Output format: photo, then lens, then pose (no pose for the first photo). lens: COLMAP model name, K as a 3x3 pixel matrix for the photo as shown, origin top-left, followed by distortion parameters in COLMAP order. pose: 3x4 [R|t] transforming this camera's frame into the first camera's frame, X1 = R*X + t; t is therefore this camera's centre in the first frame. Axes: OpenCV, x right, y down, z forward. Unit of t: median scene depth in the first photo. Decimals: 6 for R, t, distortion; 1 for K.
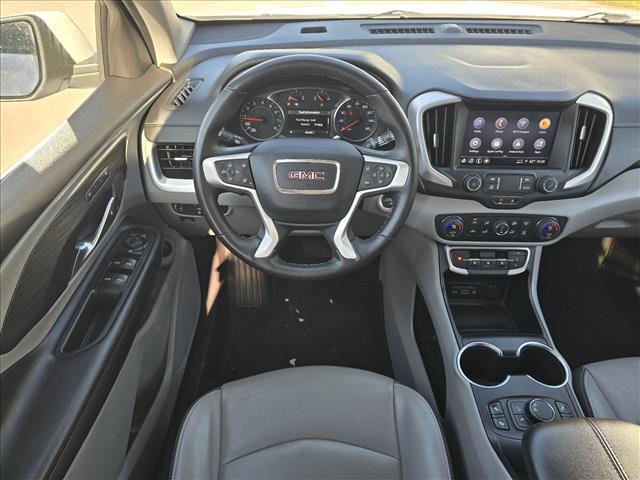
lens RADIAL K [[430.9, 0, 317.6], [0, 430.9, 235.3], [0, 0, 1]] dist [0.031508, -0.039210]
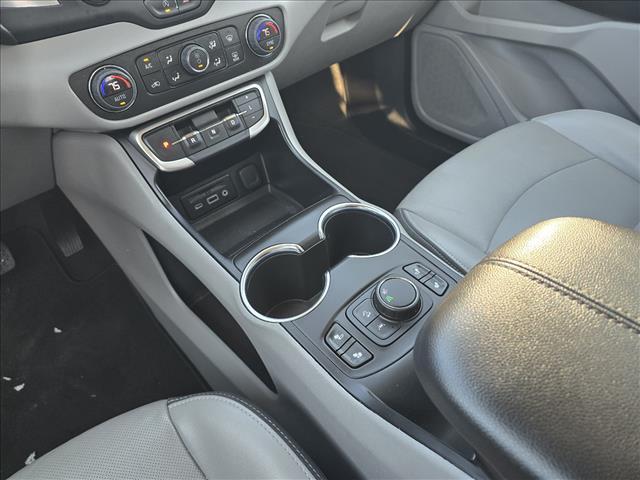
lens RADIAL K [[430.9, 0, 317.6], [0, 430.9, 235.3], [0, 0, 1]] dist [0.031508, -0.039210]
pose [[0.755853, -0.497497, 0.425656, 0.189567], [0.463764, 0.865716, 0.188307, 0.147882], [-0.462179, 0.055072, 0.885075, 0.441618]]
